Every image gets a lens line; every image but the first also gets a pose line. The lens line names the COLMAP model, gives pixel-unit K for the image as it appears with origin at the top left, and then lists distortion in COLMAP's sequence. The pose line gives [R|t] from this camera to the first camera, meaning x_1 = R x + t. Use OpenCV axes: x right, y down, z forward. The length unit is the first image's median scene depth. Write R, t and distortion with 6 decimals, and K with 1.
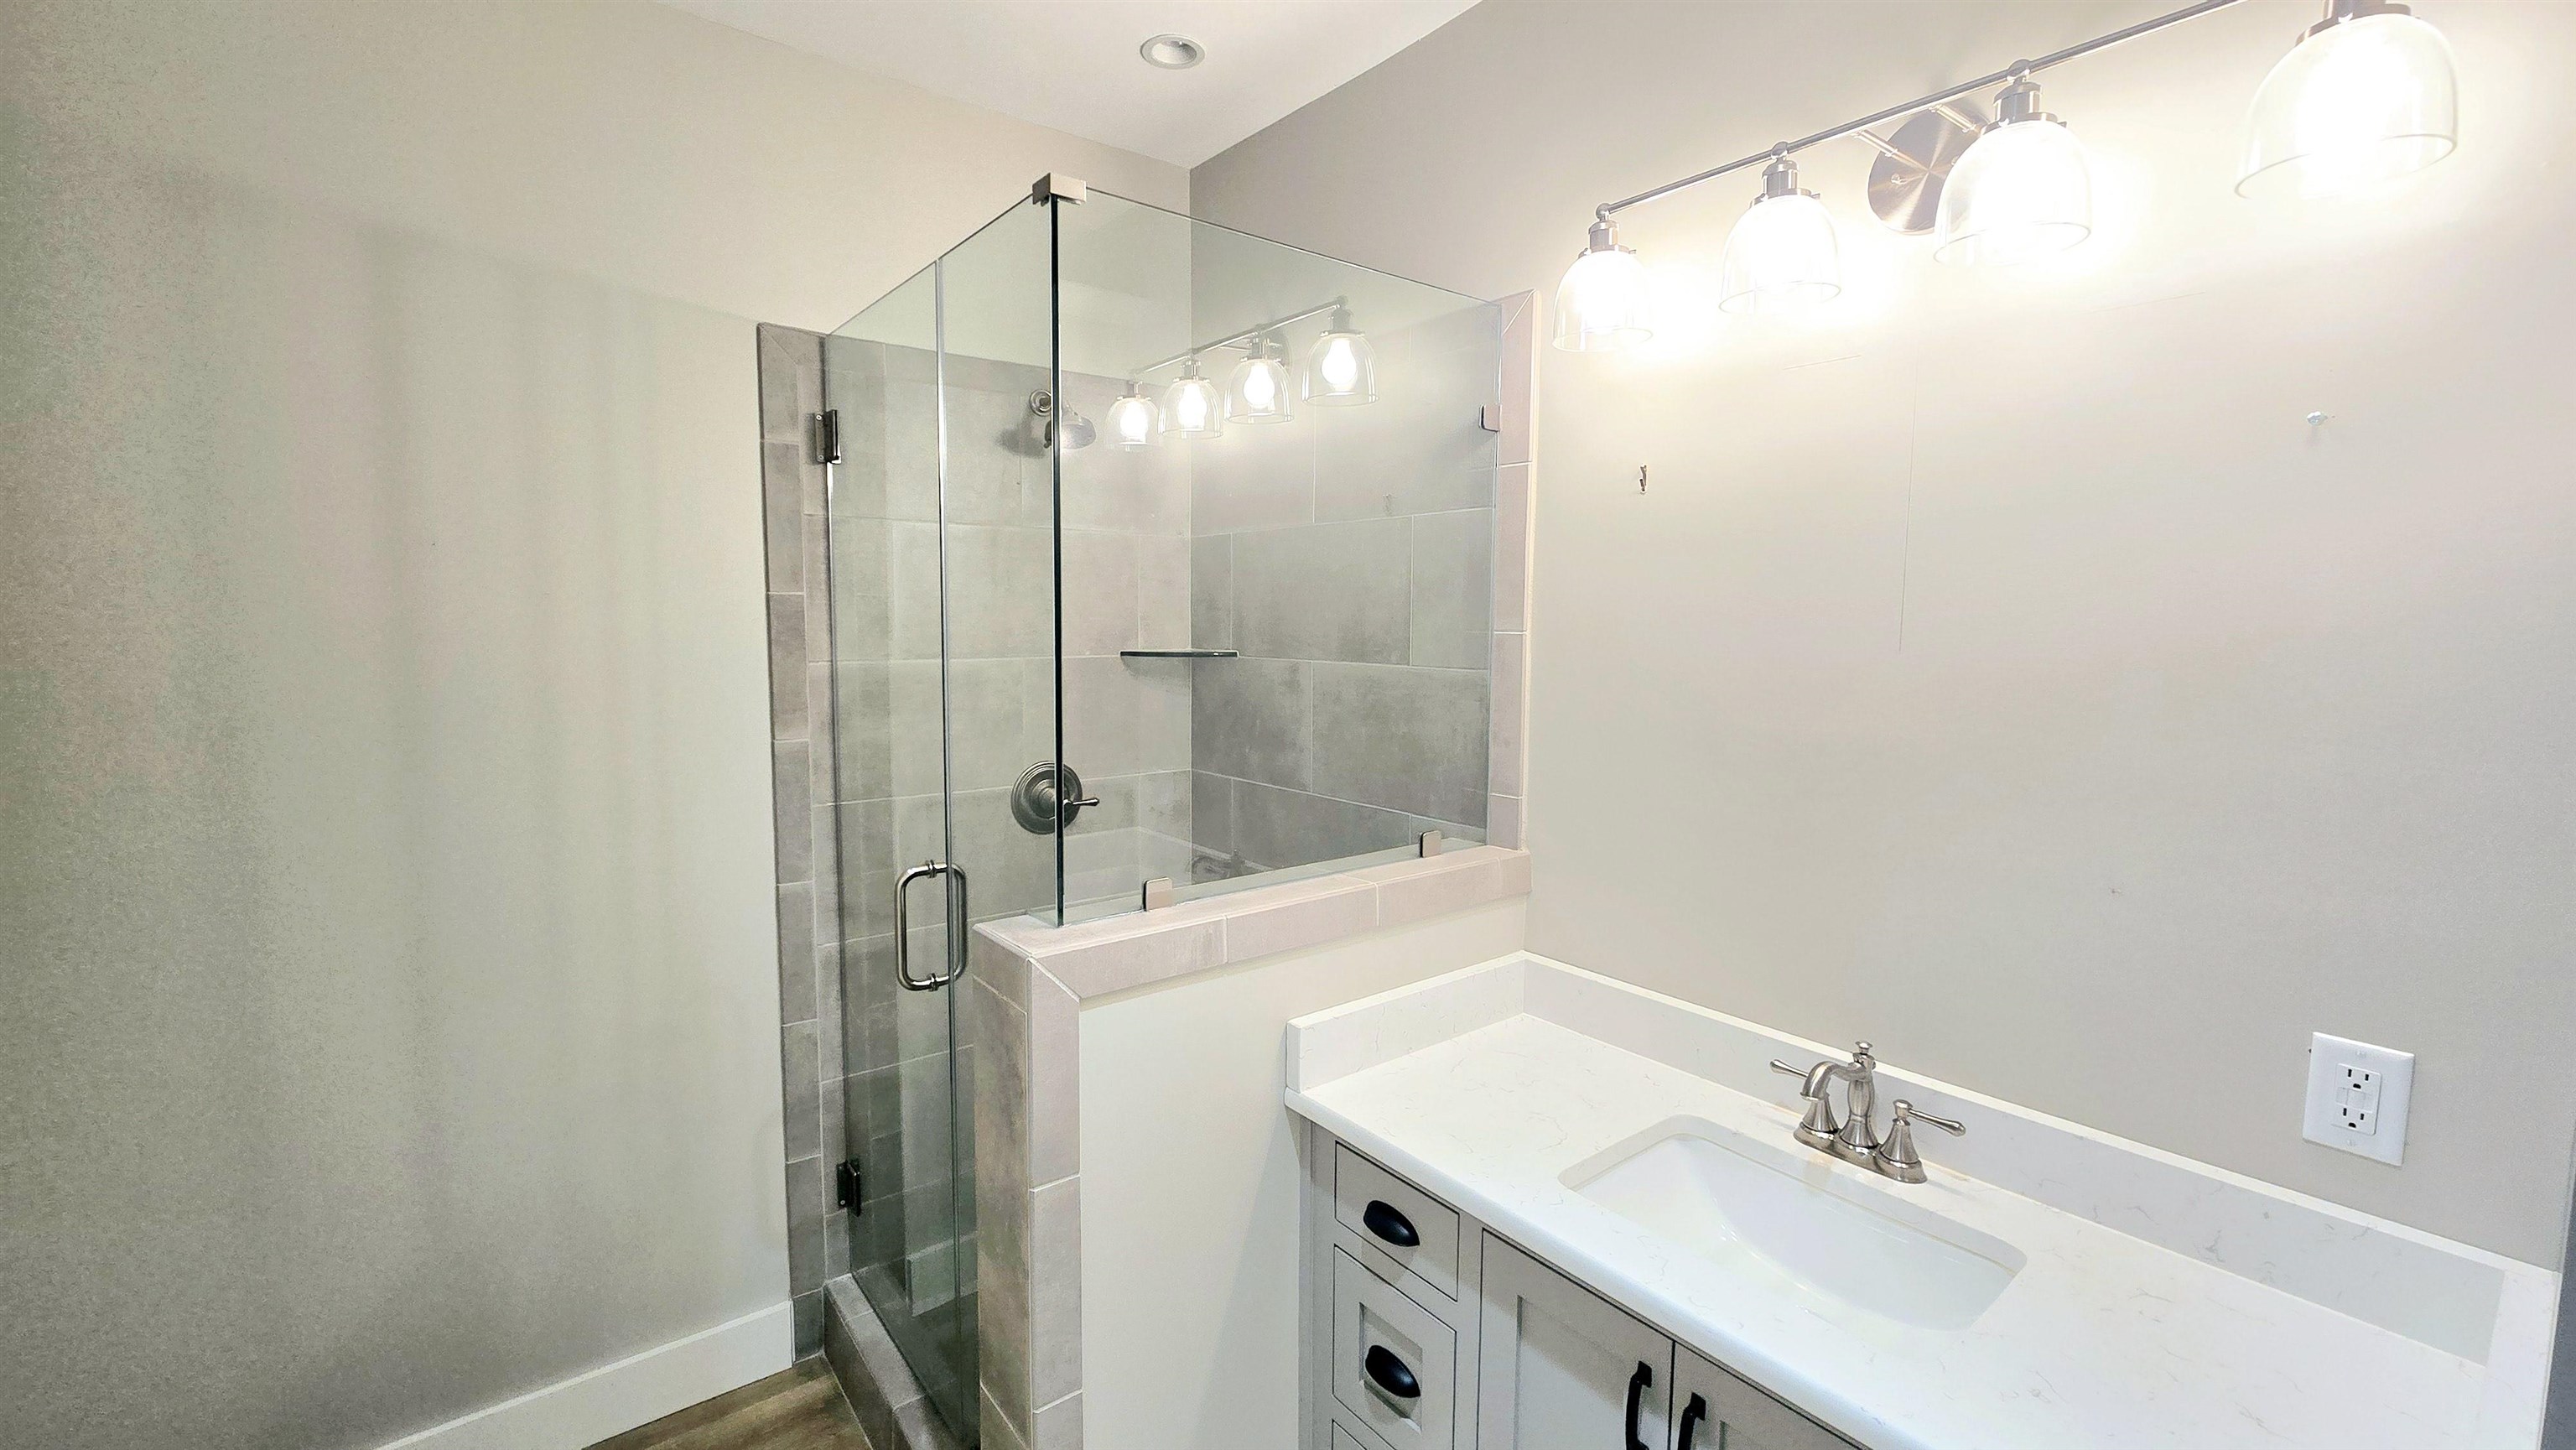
lens RADIAL K [[1054.8, 0, 1268.1], [0, 1054.8, 719.6], [0, 0, 1]] dist [-0.003283, 0.000990]
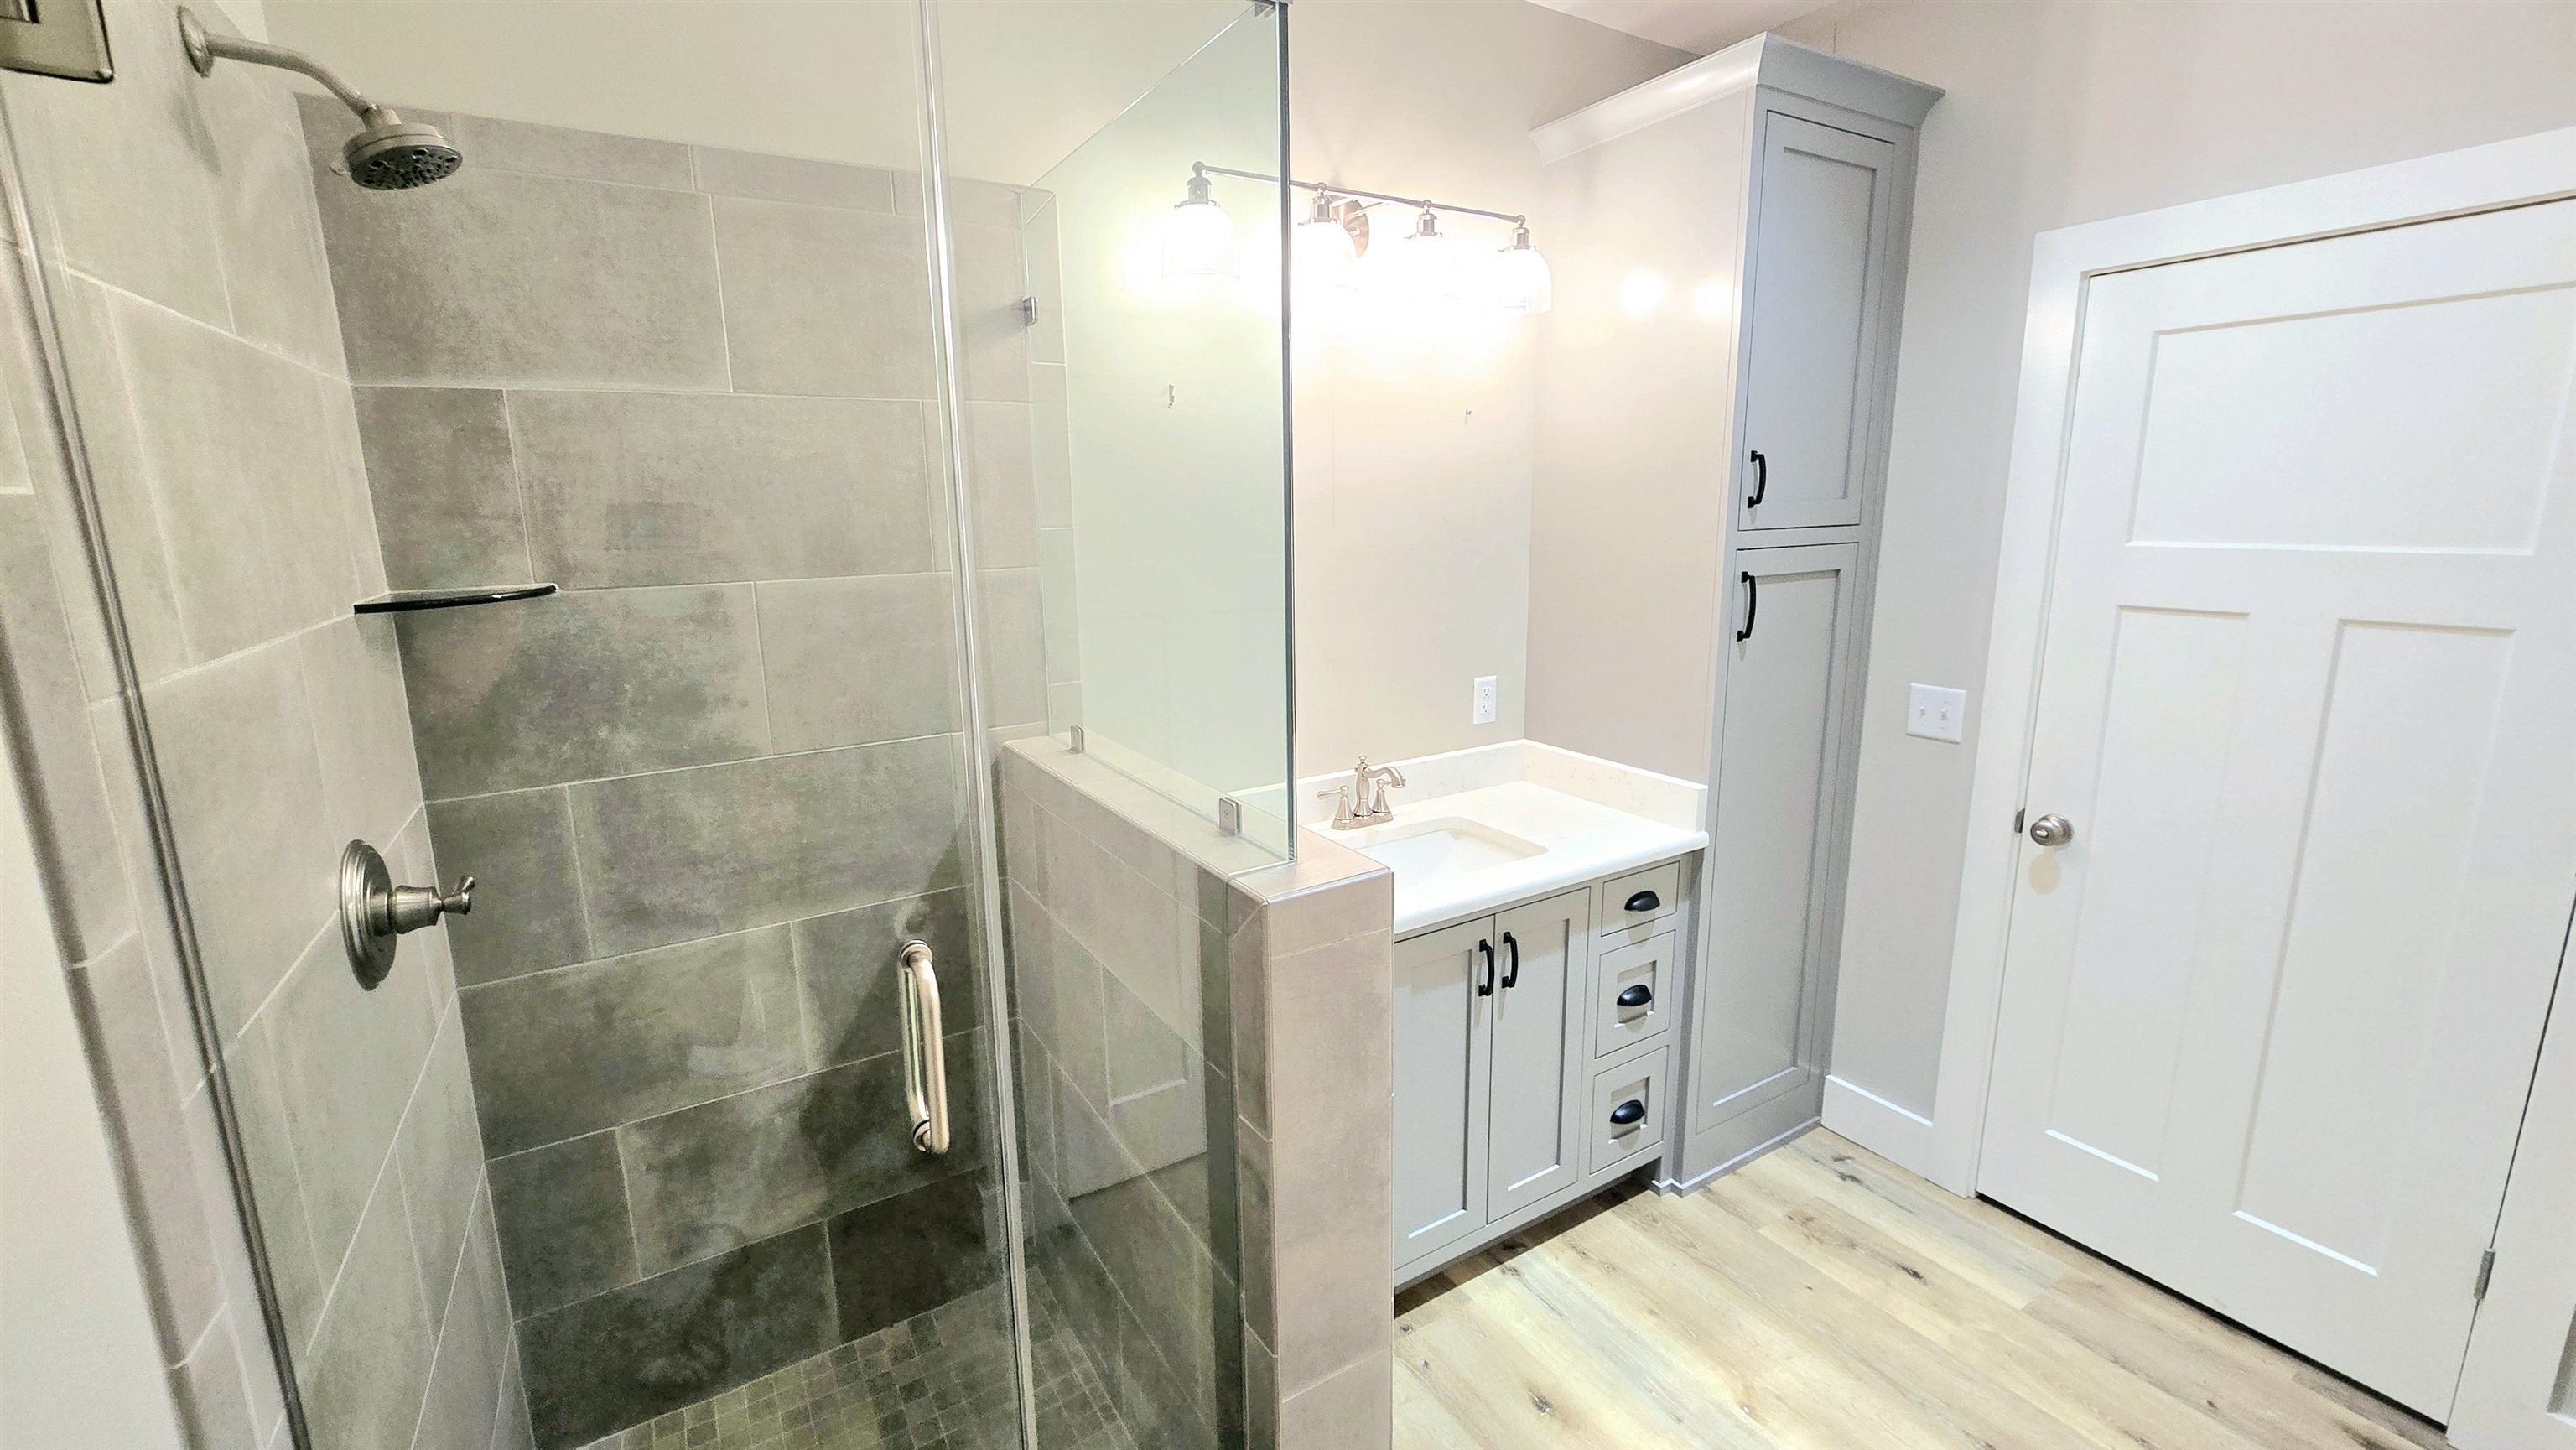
lens RADIAL K [[1054.8, 0, 1267.6], [0, 1054.8, 709.1], [0, 0, 1]] dist [-0.003283, 0.000990]
pose [[0.130554, -0.209207, 0.969117, -0.637912], [0.116187, 0.973976, 0.194604, -0.069349], [-0.984610, 0.087192, 0.151464, 0.521663]]
